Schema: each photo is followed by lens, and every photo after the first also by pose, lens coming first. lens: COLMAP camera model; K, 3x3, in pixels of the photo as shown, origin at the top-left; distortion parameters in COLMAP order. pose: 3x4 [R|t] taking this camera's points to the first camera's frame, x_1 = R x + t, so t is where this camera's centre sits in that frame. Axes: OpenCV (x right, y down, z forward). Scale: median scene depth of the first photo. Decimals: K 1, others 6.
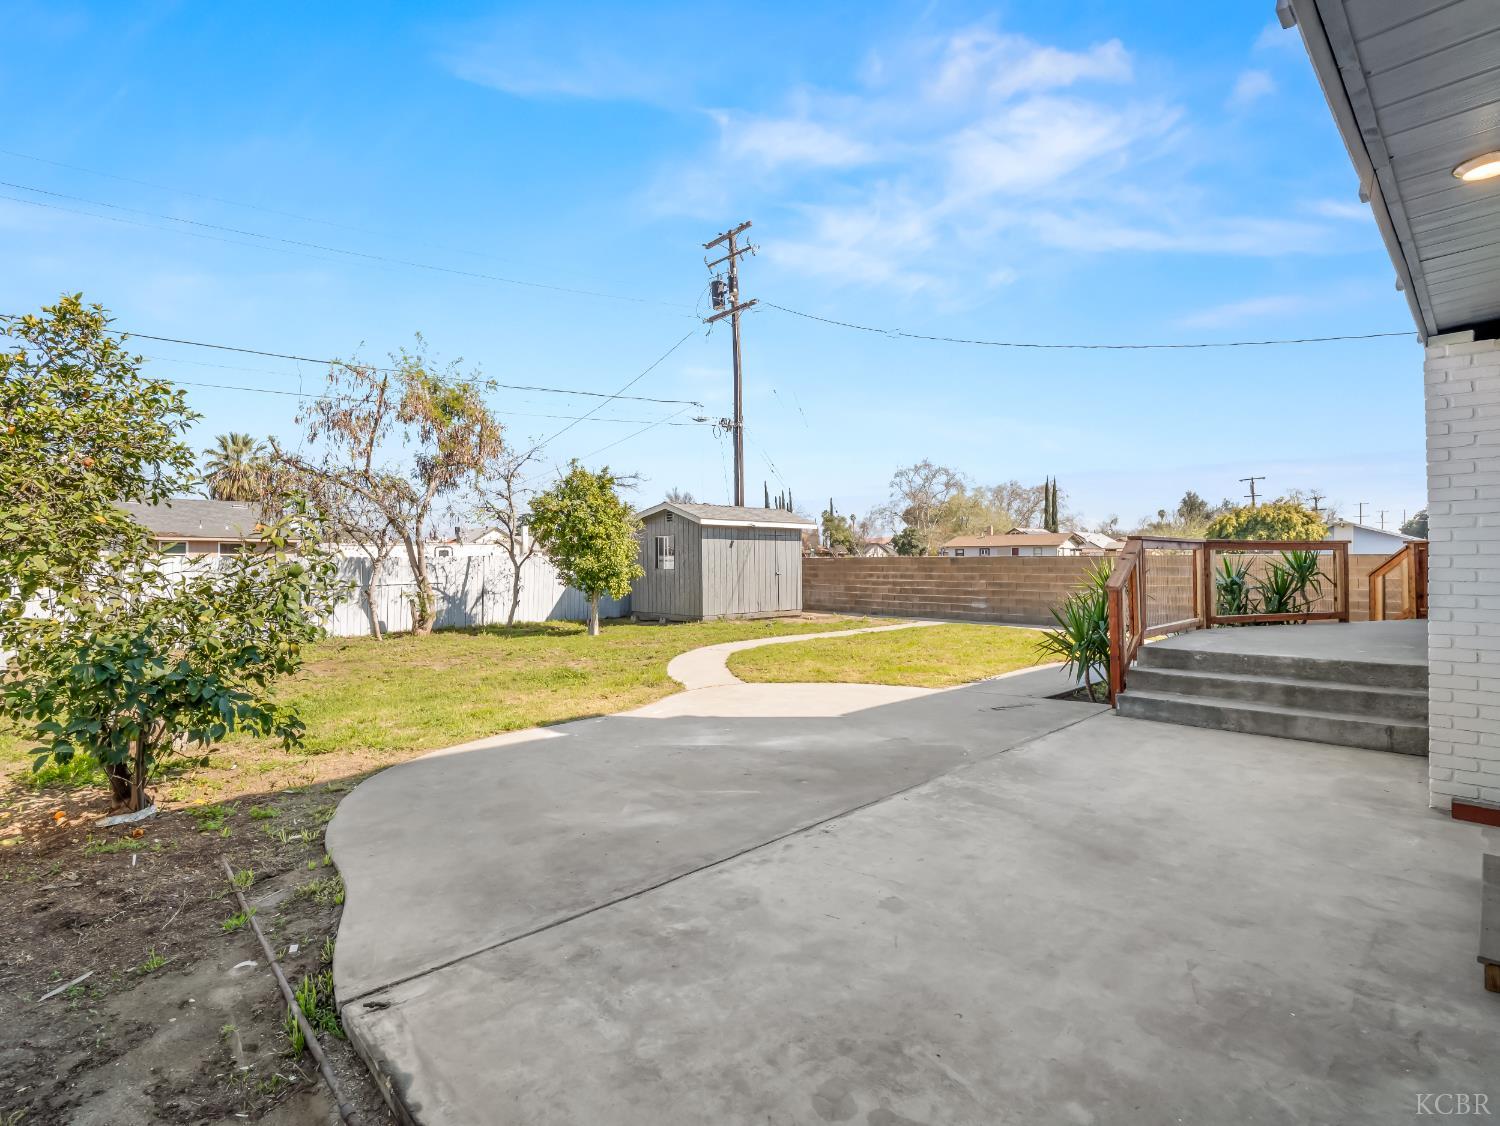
lens RADIAL K [[724.3, 0, 746.4], [0, 724.3, 562.6], [0, 0, 1]] dist [-0.012074, -0.002307]
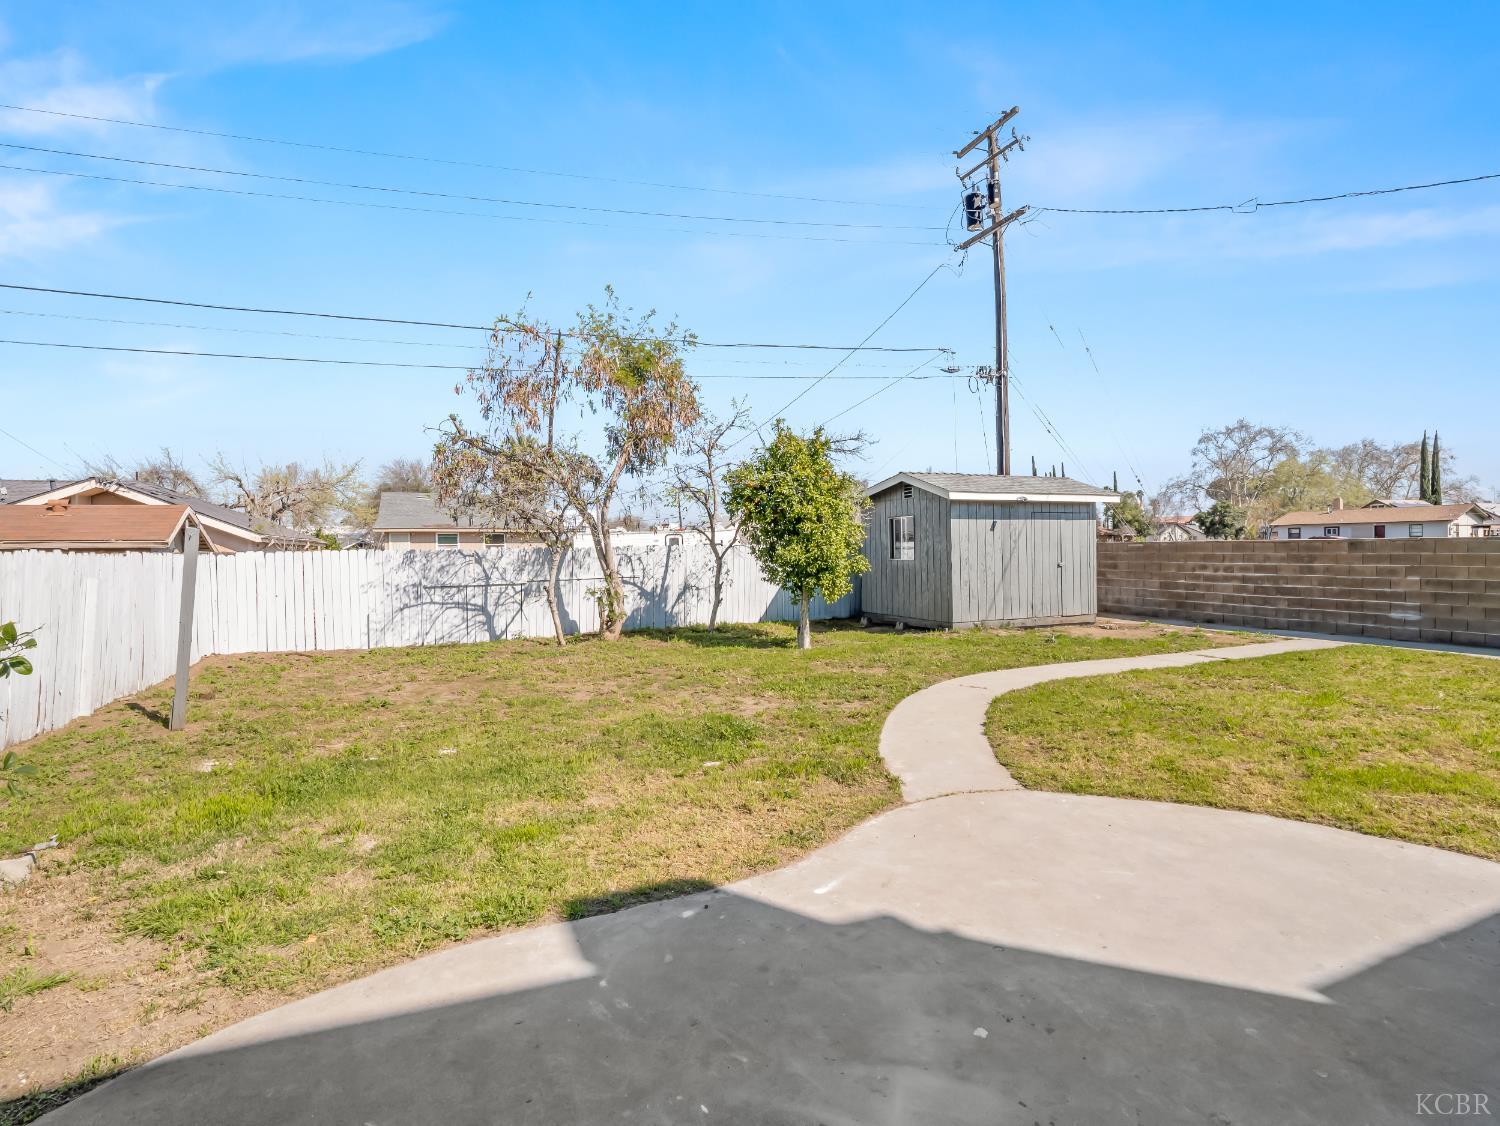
lens RADIAL K [[724.3, 0, 743.8], [0, 724.3, 562.7], [0, 0, 1]] dist [-0.012074, -0.002307]
pose [[0.938743, -0.000777, -0.344616, -0.005390], [0.007934, 0.999781, 0.019358, -0.004052], [0.344525, -0.020906, 0.938544, 0.220886]]
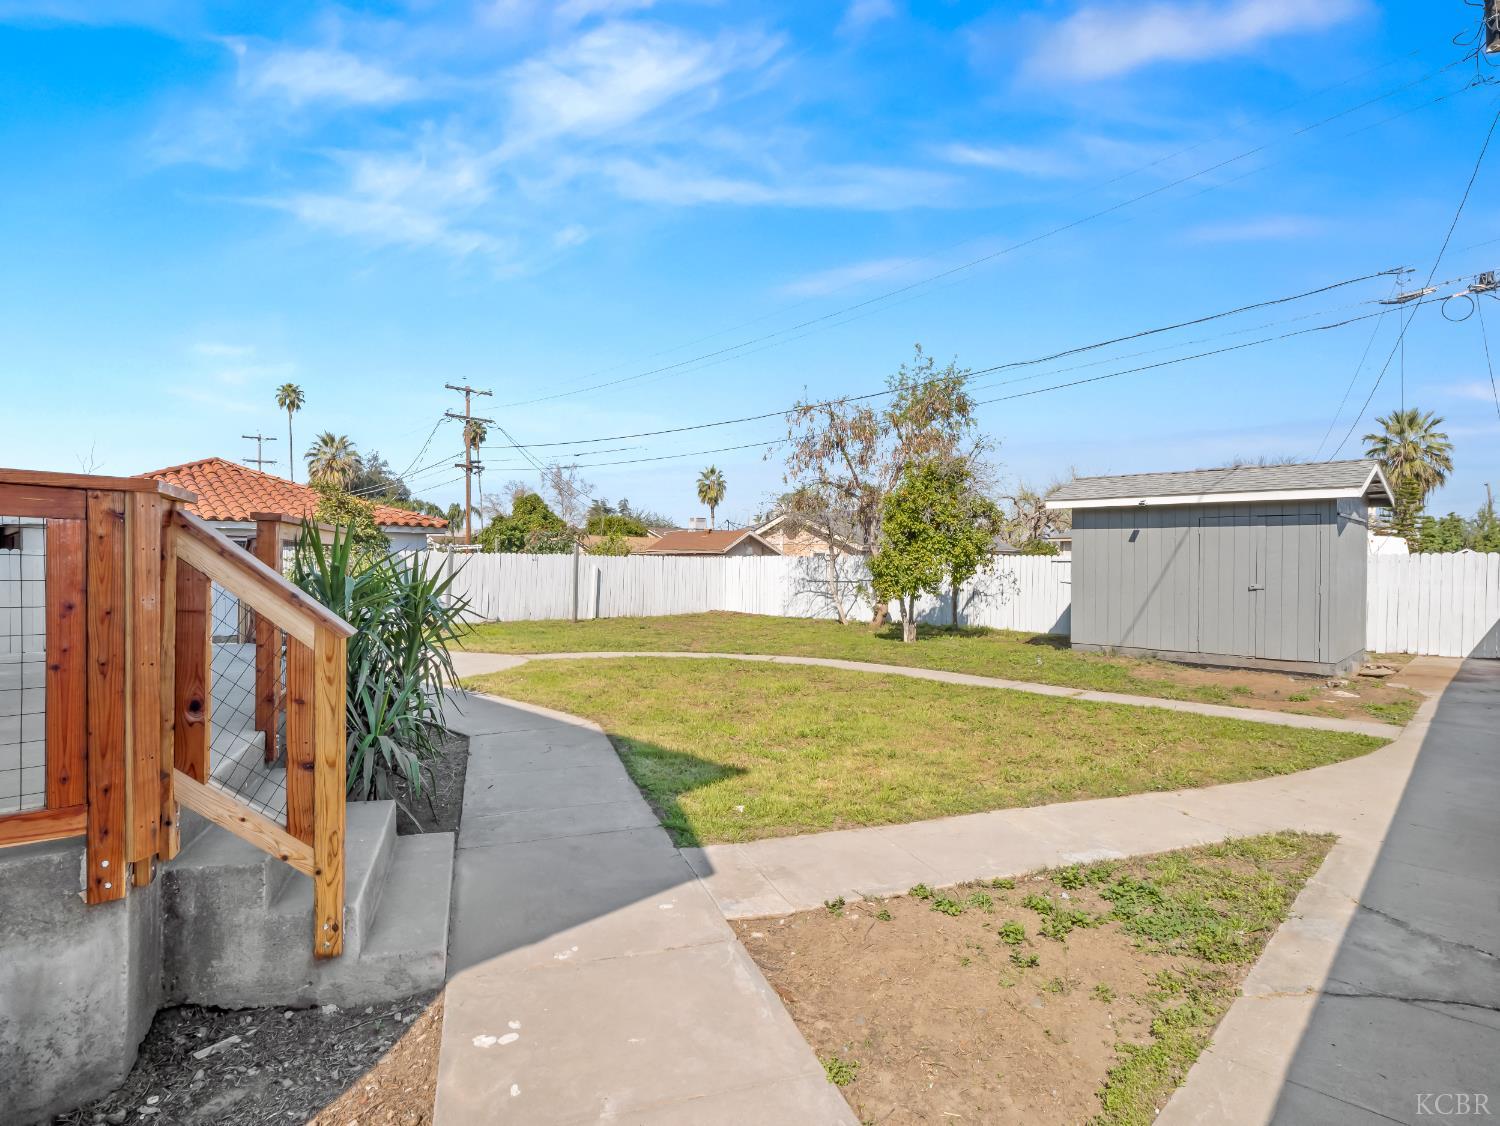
lens RADIAL K [[783.8, 0, 750.9], [0, 783.8, 563.2], [0, 0, 1]] dist [-0.000484, -0.000046]
pose [[0.056343, 0.008176, -0.998378, 0.652509], [-0.011485, 0.999906, 0.007541, -0.002913], [0.998345, 0.011041, 0.056432, 0.641032]]
